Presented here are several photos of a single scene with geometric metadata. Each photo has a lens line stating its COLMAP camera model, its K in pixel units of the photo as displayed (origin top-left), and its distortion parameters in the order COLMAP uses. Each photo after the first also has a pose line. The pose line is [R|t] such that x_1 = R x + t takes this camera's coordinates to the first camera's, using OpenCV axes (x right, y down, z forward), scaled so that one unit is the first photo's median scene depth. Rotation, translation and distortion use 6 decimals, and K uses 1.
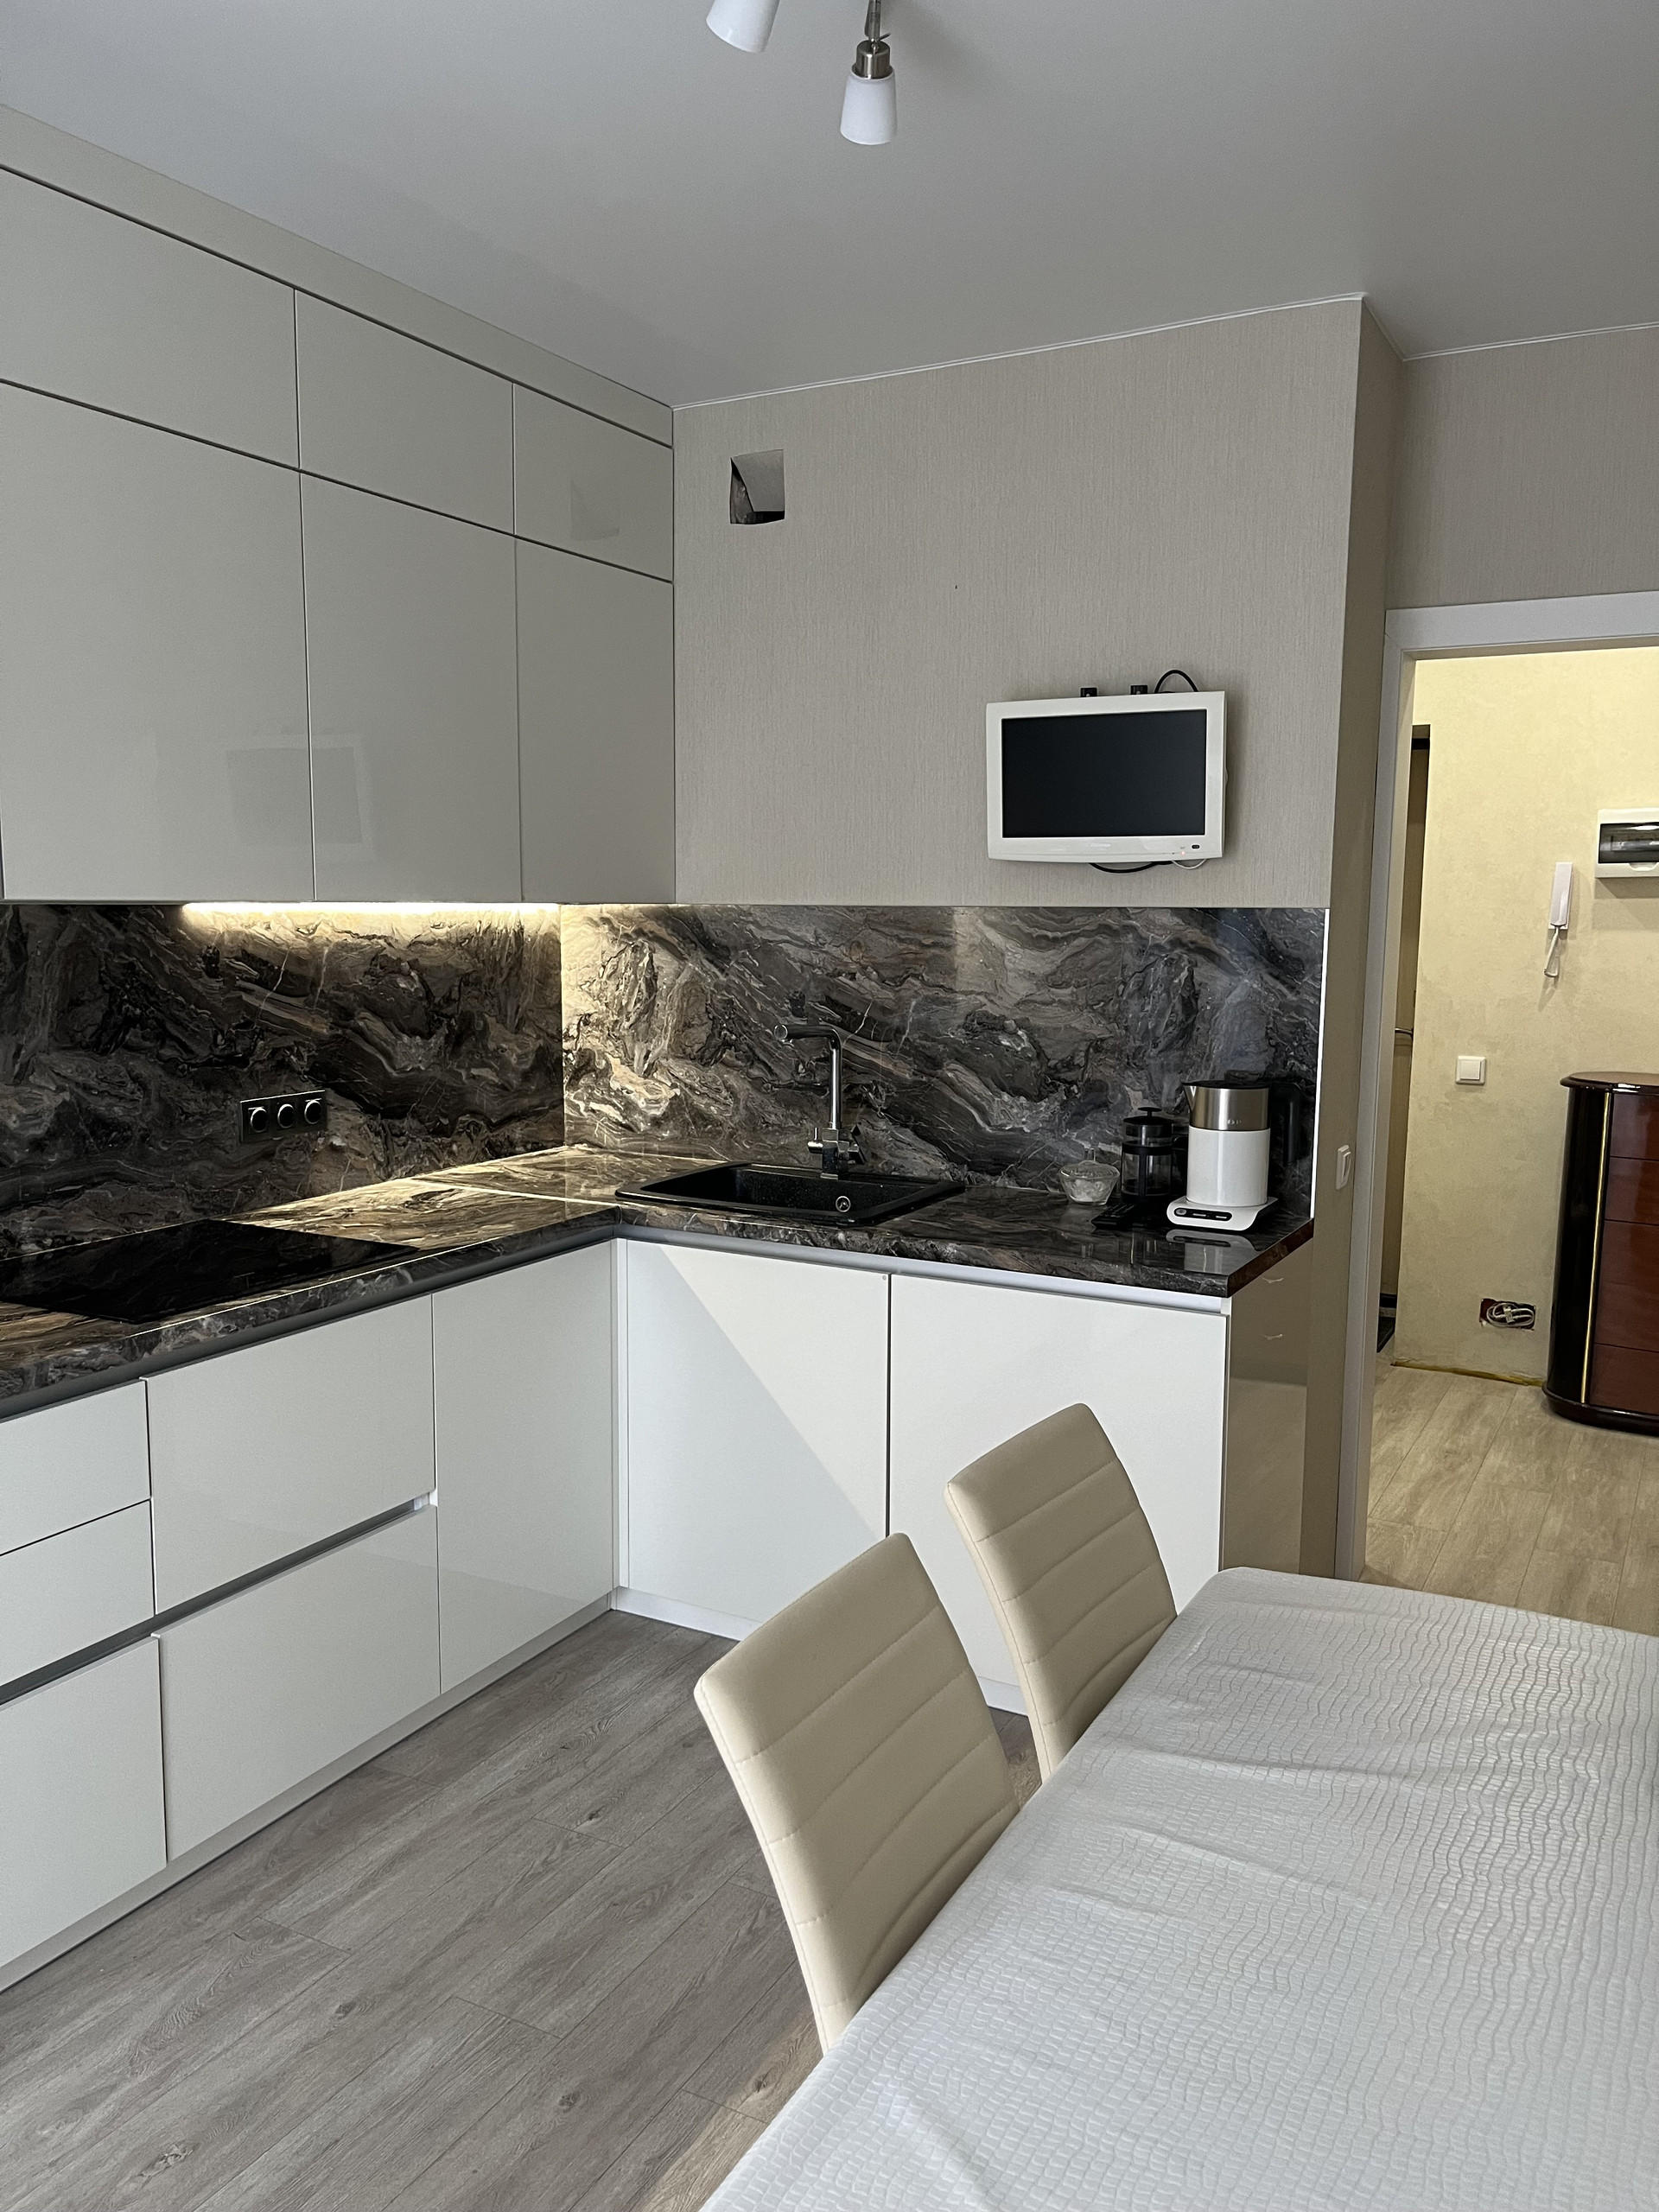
lens RADIAL K [[1690.7, 0, 831.7], [0, 1690.7, 1153.8], [0, 0, 1]] dist [0.062120, -0.077583]
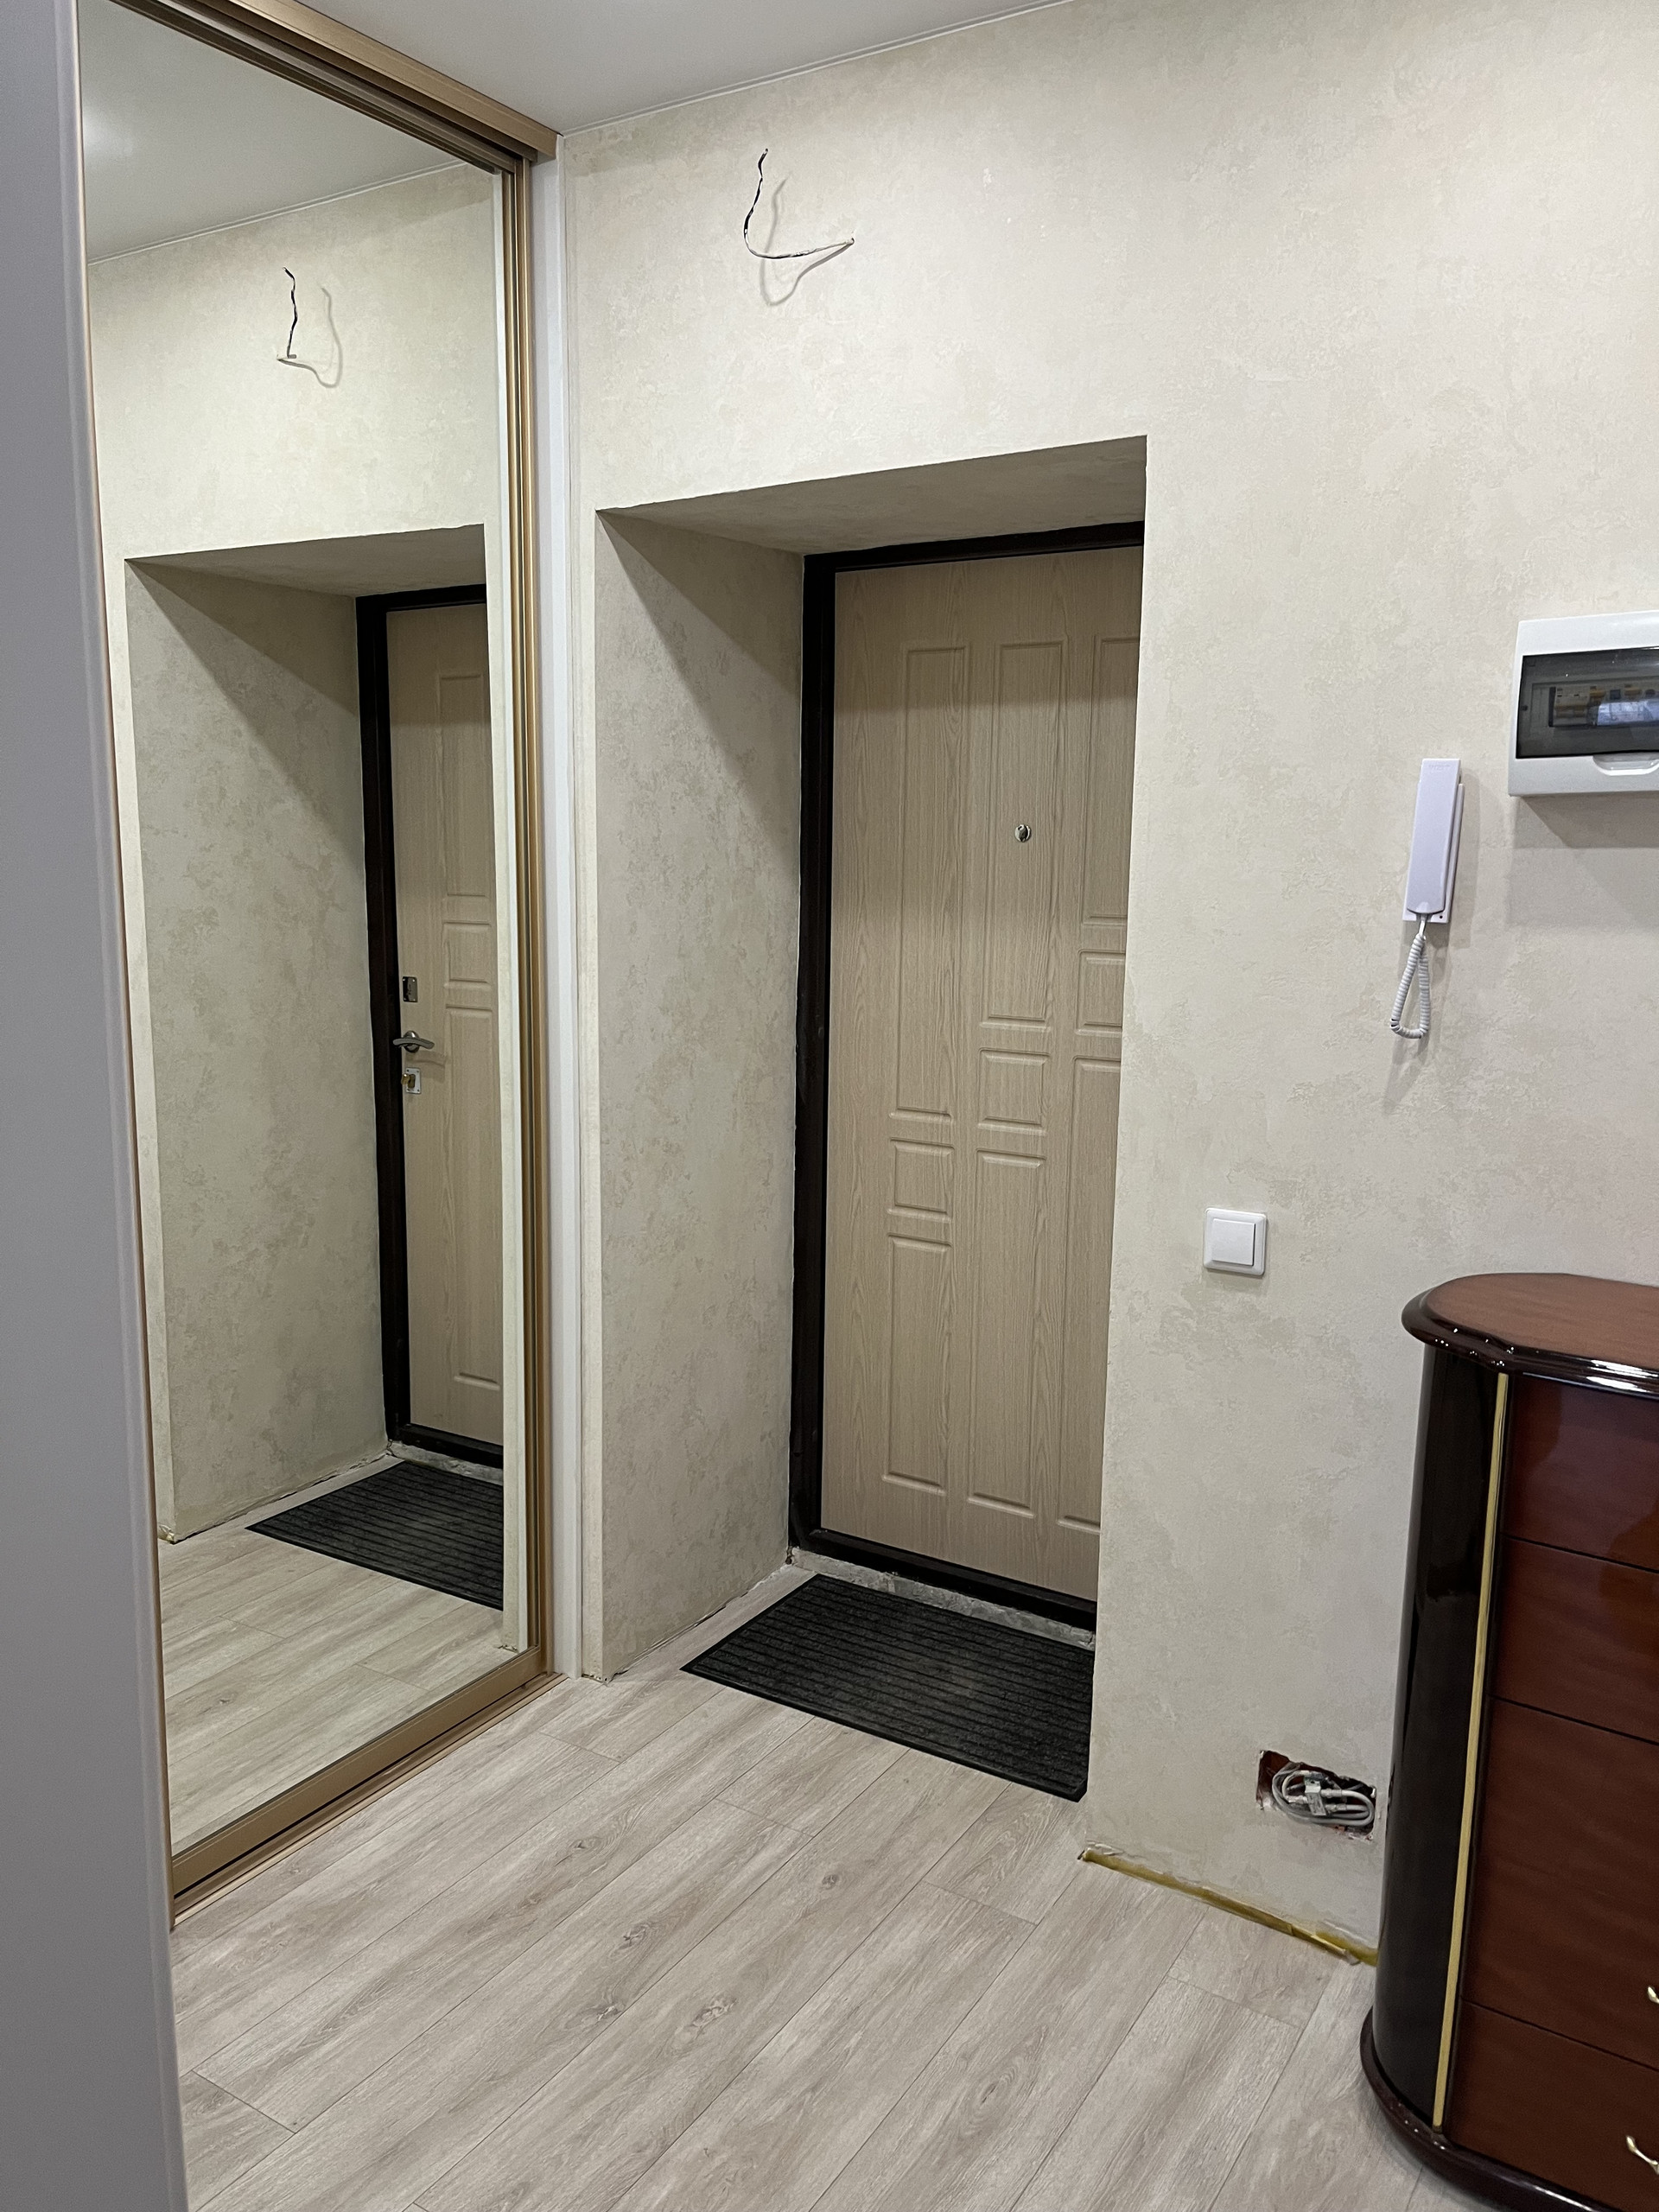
lens RADIAL K [[1668.6, 0, 823.1], [0, 1668.6, 1130.9], [0, 0, 1]] dist [0.044504, -0.052420]
pose [[0.997634, 0.015566, -0.066968, 0.307476], [-0.014191, 0.999679, 0.020968, -0.087427], [0.067273, -0.019969, 0.997535, 0.583584]]
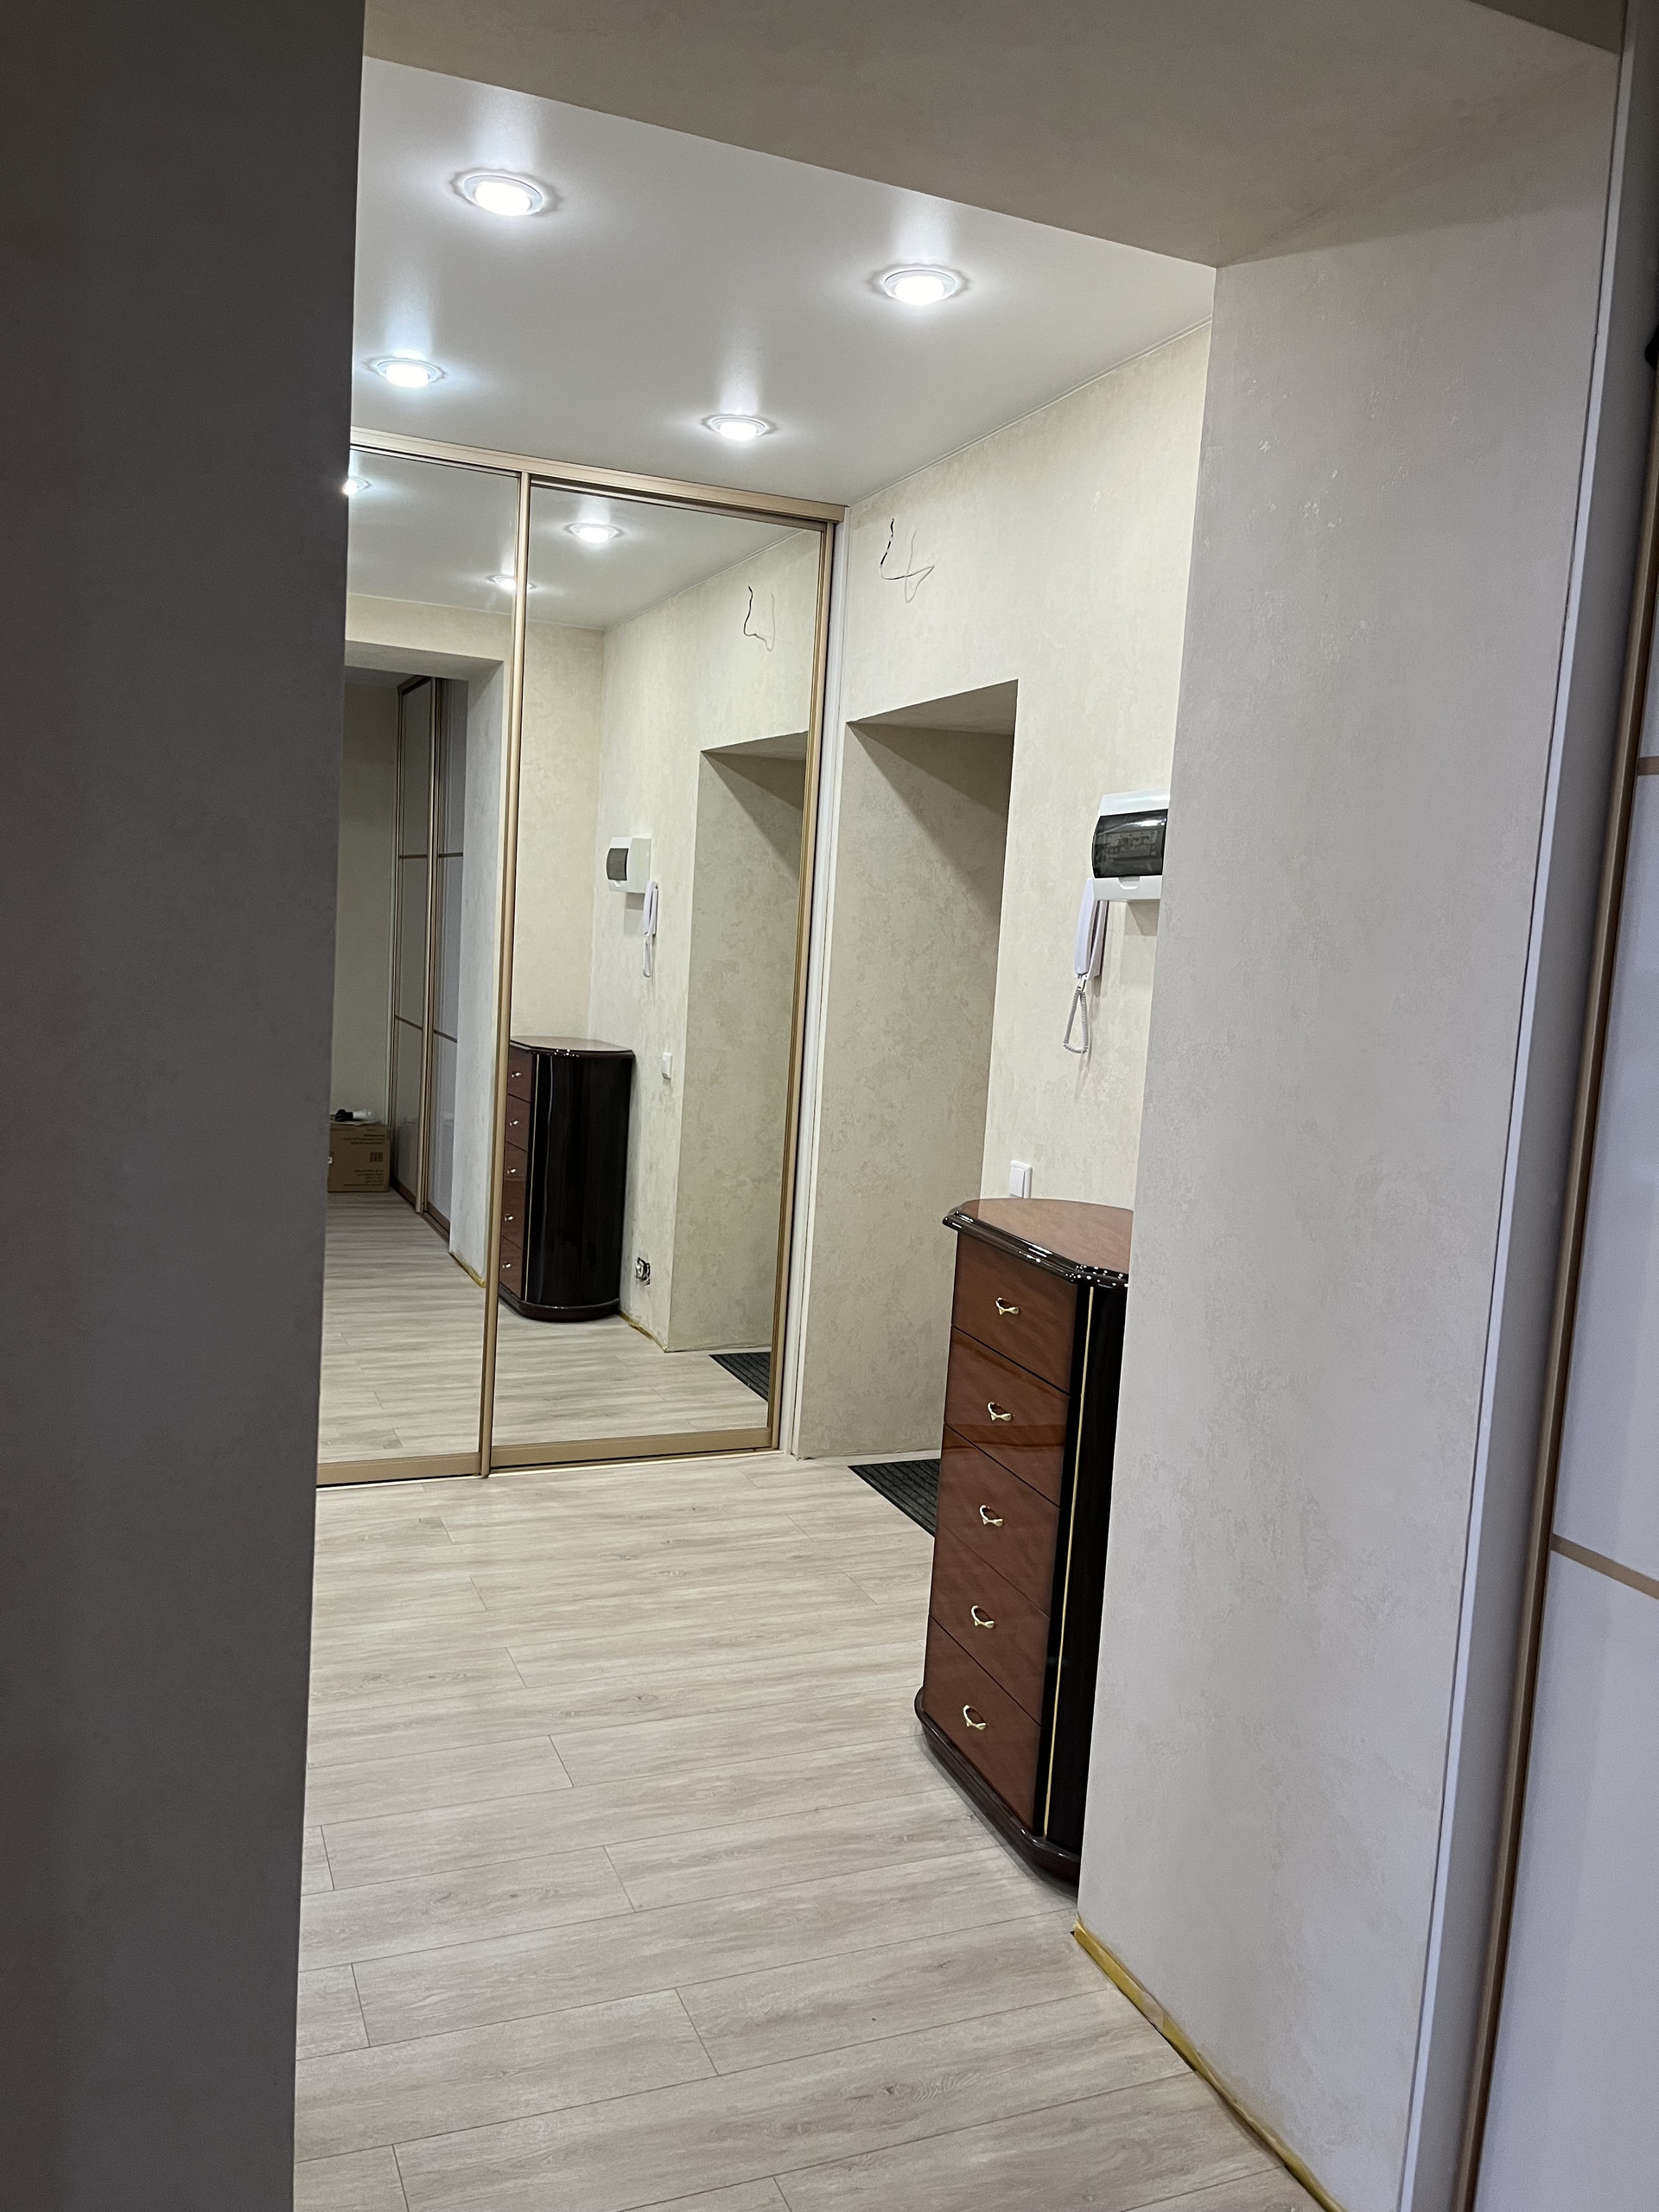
lens RADIAL K [[1673.9, 0, 833.3], [0, 1673.9, 1120.8], [0, 0, 1]] dist [0.052896, -0.096721]
pose [[0.774835, 0.111578, -0.622238, 0.751996], [-0.146580, 0.989185, -0.005149, -0.060723], [0.614935, 0.095198, 0.782811, 0.443735]]
